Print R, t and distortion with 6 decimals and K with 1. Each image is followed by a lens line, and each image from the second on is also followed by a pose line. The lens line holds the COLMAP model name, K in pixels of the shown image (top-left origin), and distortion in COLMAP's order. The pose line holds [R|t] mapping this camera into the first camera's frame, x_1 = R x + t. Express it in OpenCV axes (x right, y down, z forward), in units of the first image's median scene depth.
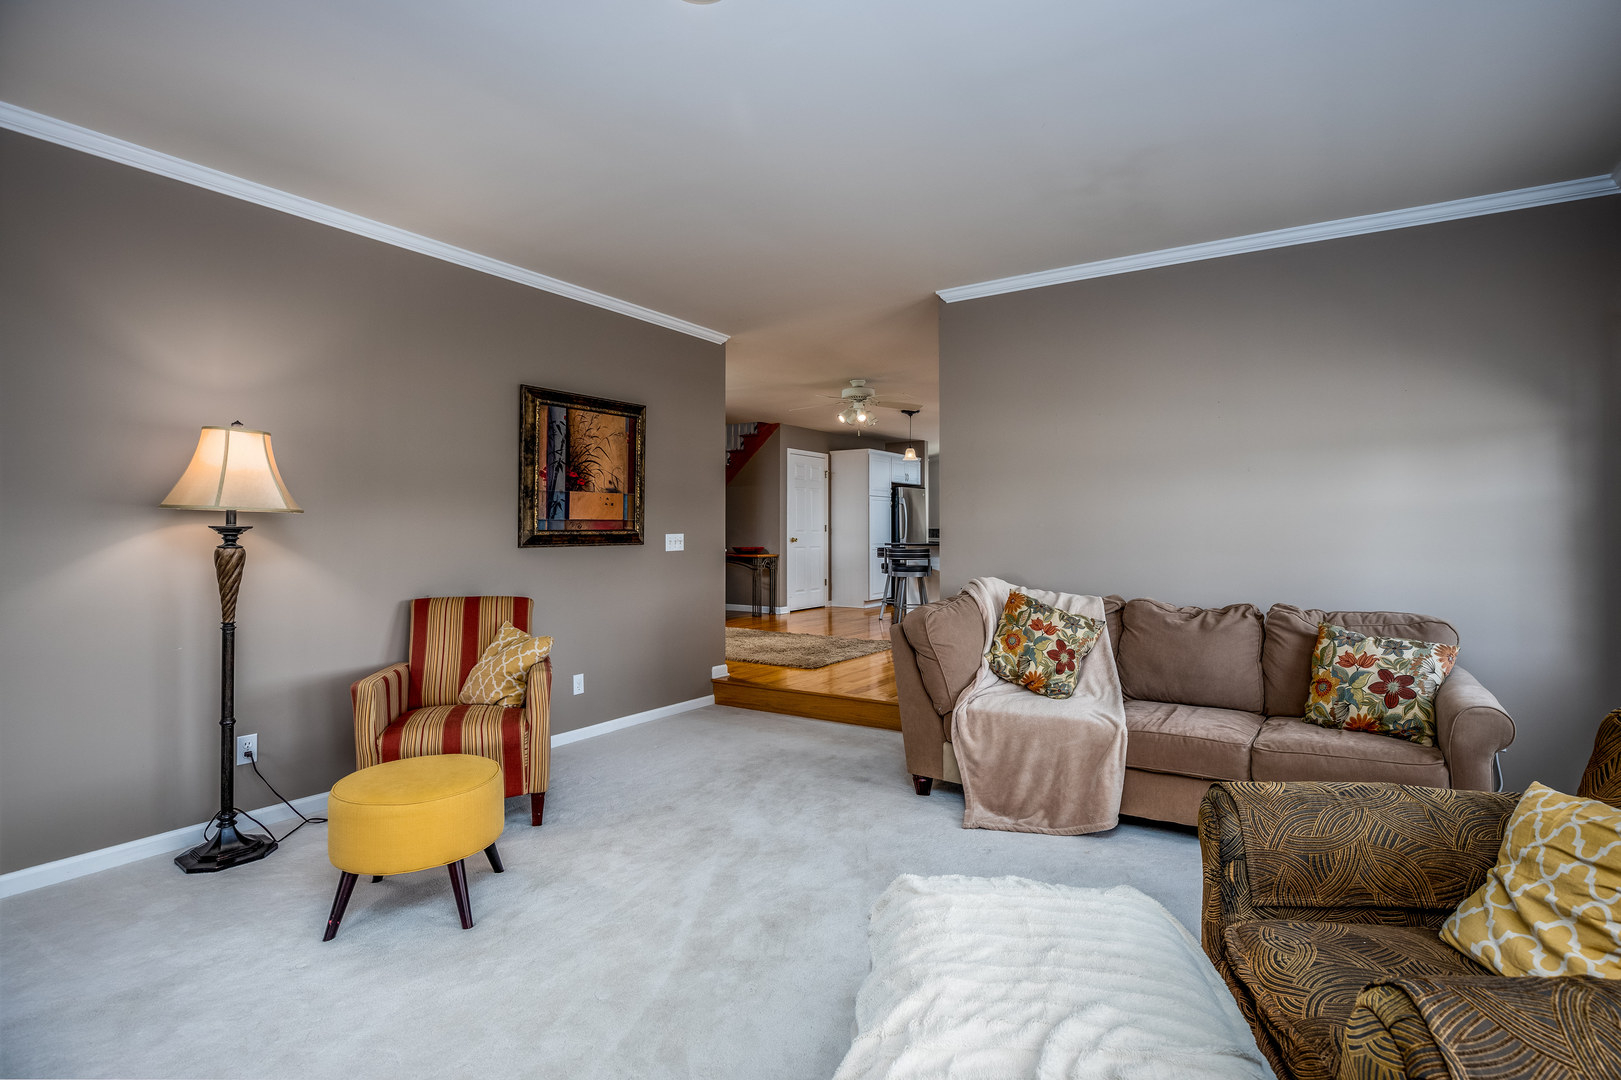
lens RADIAL K [[775.4, 0, 818.3], [0, 775.4, 530.8], [0, 0, 1]] dist [-0.014538, 0.000741]
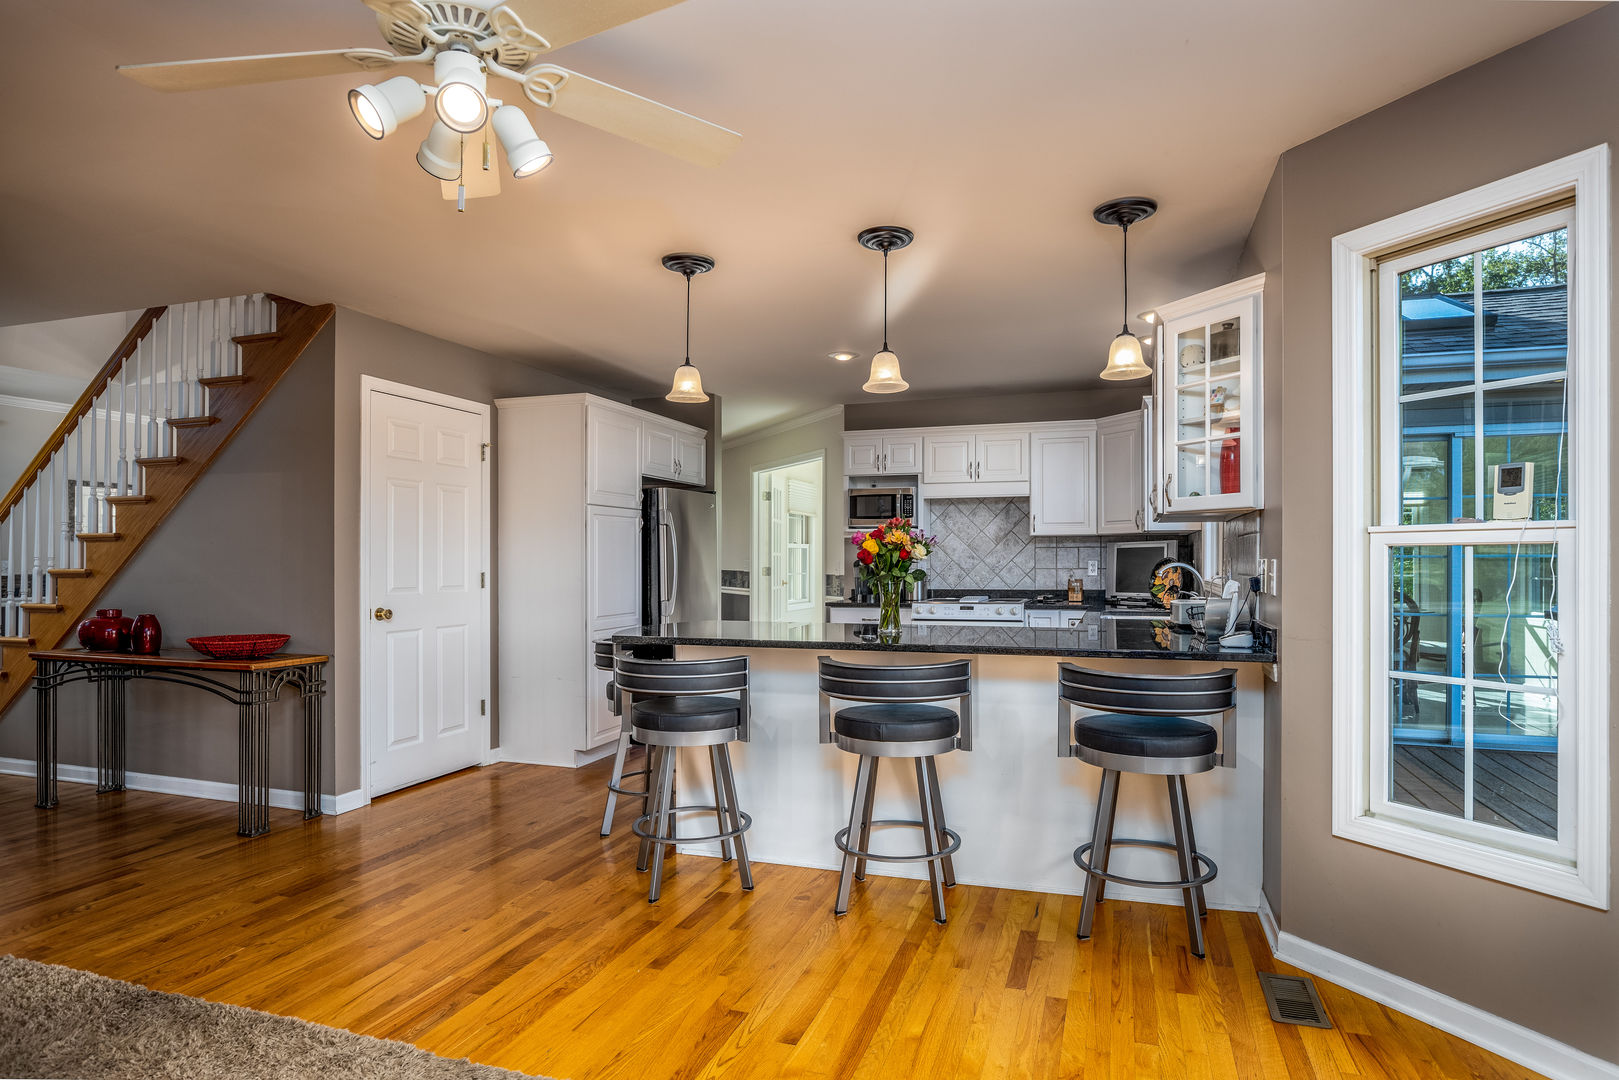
lens RADIAL K [[949.5, 0, 814.9], [0, 949.5, 547.4], [0, 0, 1]] dist [-0.009896, -0.002696]
pose [[0.966307, 0.006115, 0.257318, 0.050971], [-0.002443, 0.999891, -0.014587, -0.013791], [-0.257379, 0.013467, 0.966217, 0.455160]]
